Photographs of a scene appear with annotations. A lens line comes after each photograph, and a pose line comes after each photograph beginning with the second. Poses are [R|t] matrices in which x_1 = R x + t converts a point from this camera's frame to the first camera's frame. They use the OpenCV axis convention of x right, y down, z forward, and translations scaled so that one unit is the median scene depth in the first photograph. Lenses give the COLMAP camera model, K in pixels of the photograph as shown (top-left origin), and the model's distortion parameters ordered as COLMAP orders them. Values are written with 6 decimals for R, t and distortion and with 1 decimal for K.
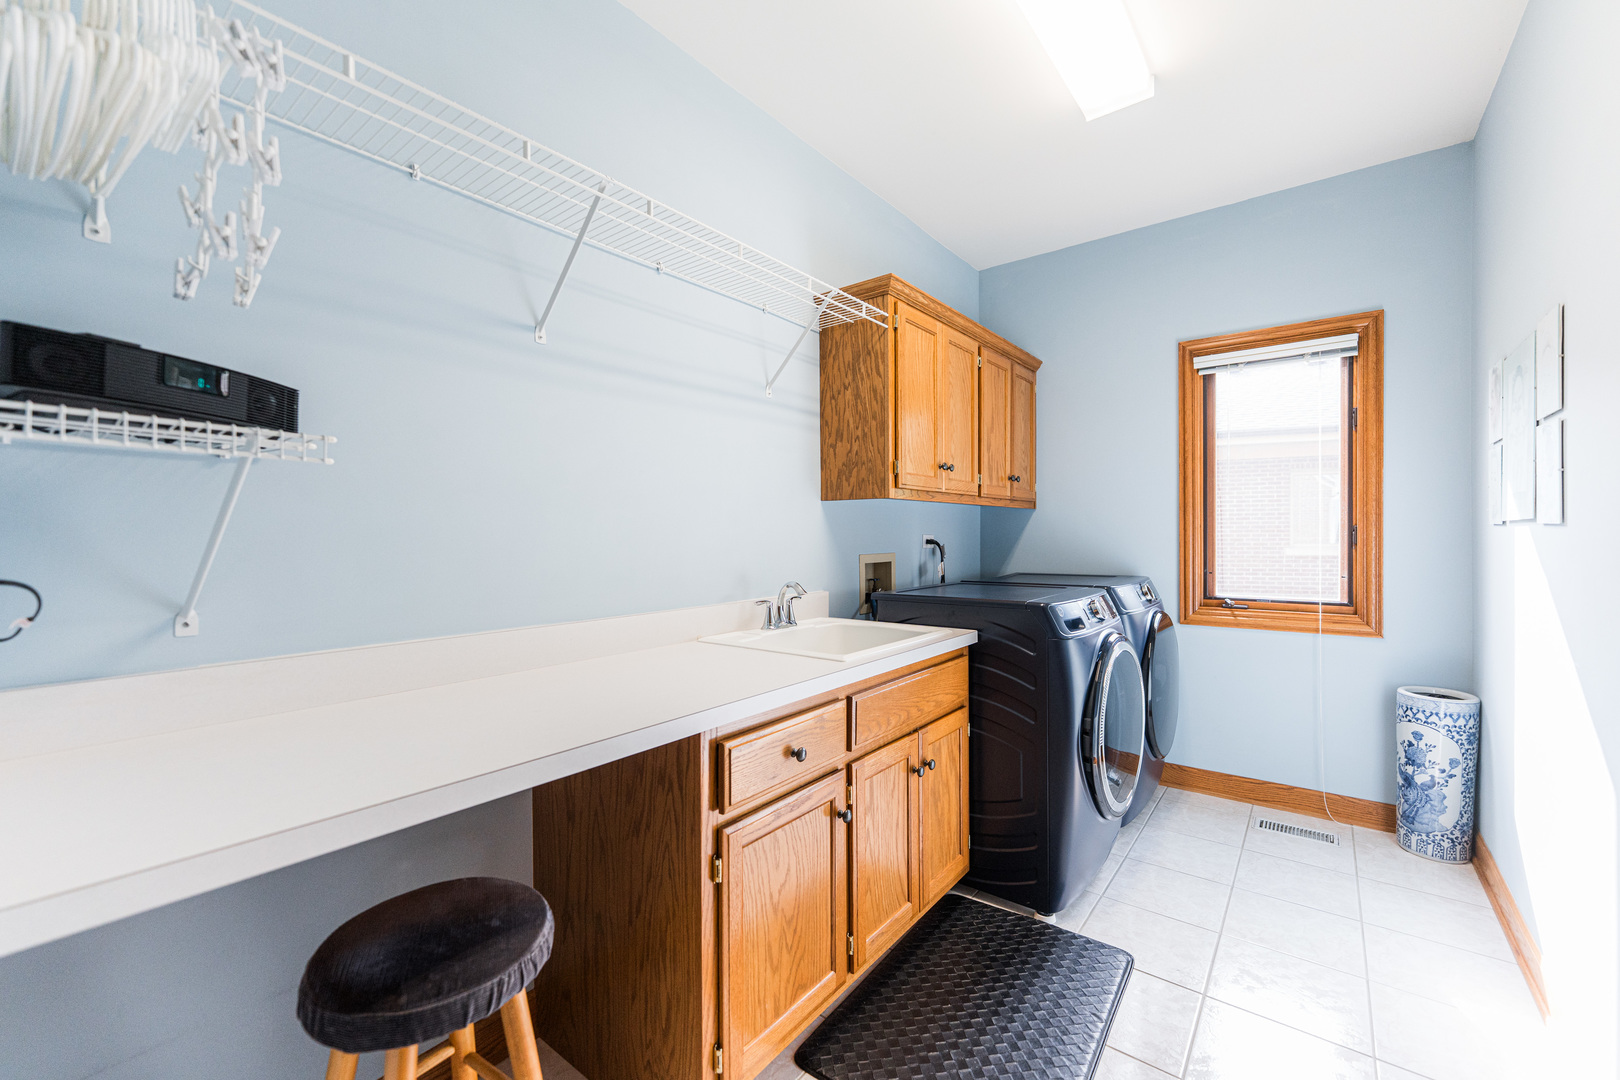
lens RADIAL K [[655.3, 0, 794.9], [0, 655.3, 526.9], [0, 0, 1]] dist [0.001043, 0.000190]
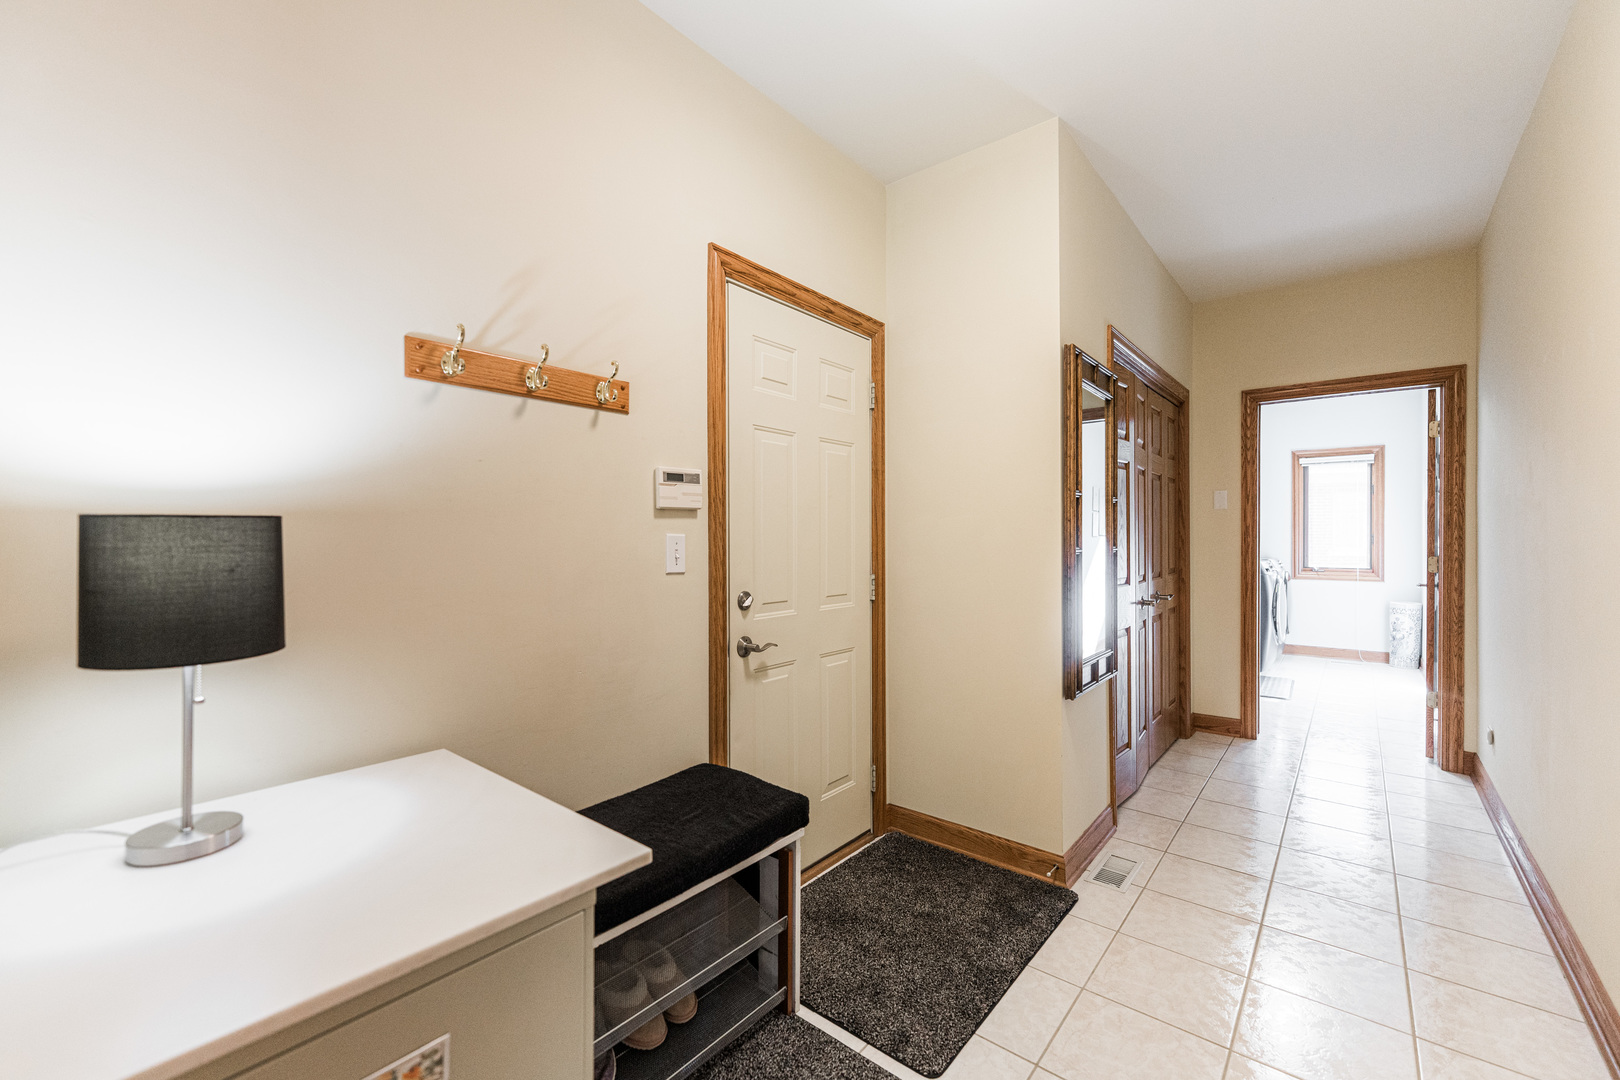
lens RADIAL K [[664.0, 0, 812.9], [0, 664.0, 533.4], [0, 0, 1]] dist [0.019894, -0.000242]
pose [[0.999974, 0.004304, -0.005745, -1.026456], [-0.004309, 0.999990, -0.000992, 0.003795], [0.005740, 0.001017, 0.999983, -1.283597]]
